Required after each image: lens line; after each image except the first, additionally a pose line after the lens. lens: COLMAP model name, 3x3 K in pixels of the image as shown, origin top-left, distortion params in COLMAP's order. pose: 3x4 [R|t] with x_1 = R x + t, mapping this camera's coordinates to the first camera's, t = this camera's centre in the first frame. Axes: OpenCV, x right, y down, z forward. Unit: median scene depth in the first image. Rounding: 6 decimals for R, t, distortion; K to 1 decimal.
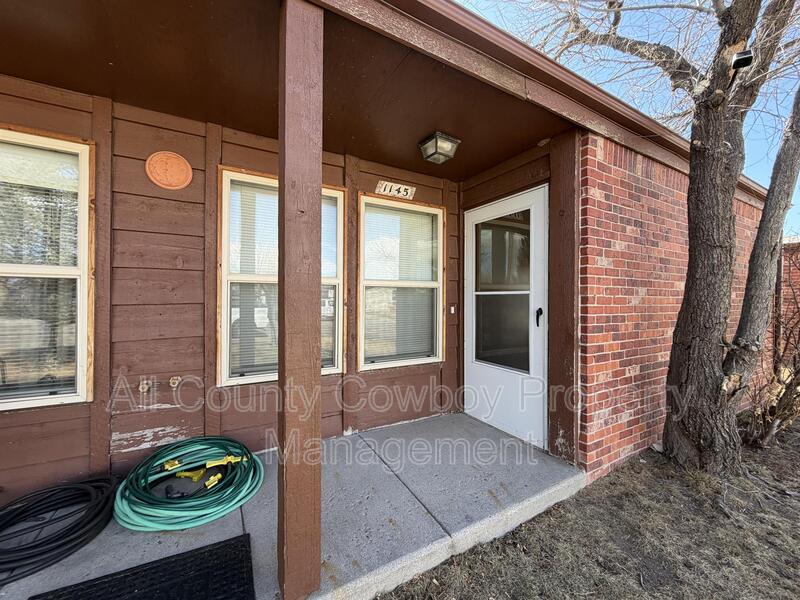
lens RADIAL K [[318.6, 0, 403.1], [0, 318.6, 299.1], [0, 0, 1]] dist [-0.001580, 0.000020]
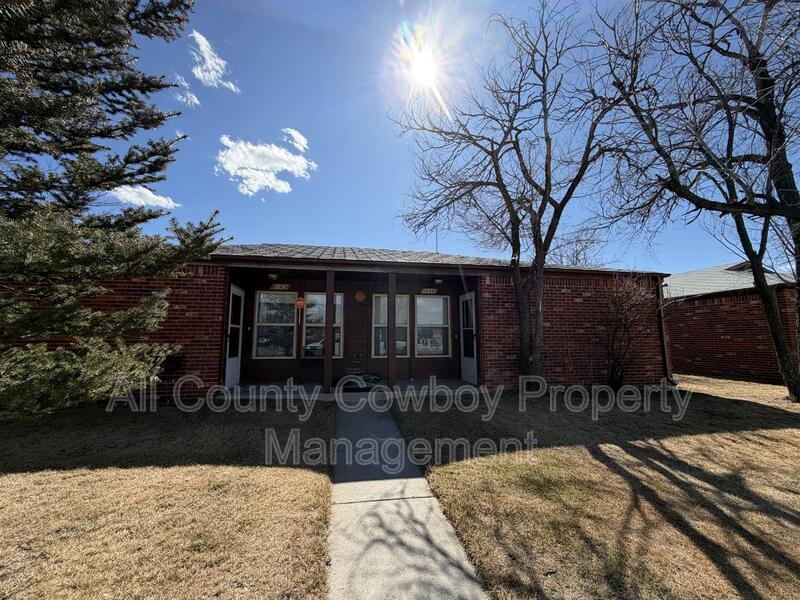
lens RADIAL K [[318.6, 0, 399.4], [0, 318.6, 298.3], [0, 0, 1]] dist [-0.001580, 0.000020]
pose [[0.943912, -0.045562, -0.327040, 0.790447], [0.007605, 0.993172, -0.116414, 0.042086], [0.330111, 0.107398, 0.937813, -2.028042]]
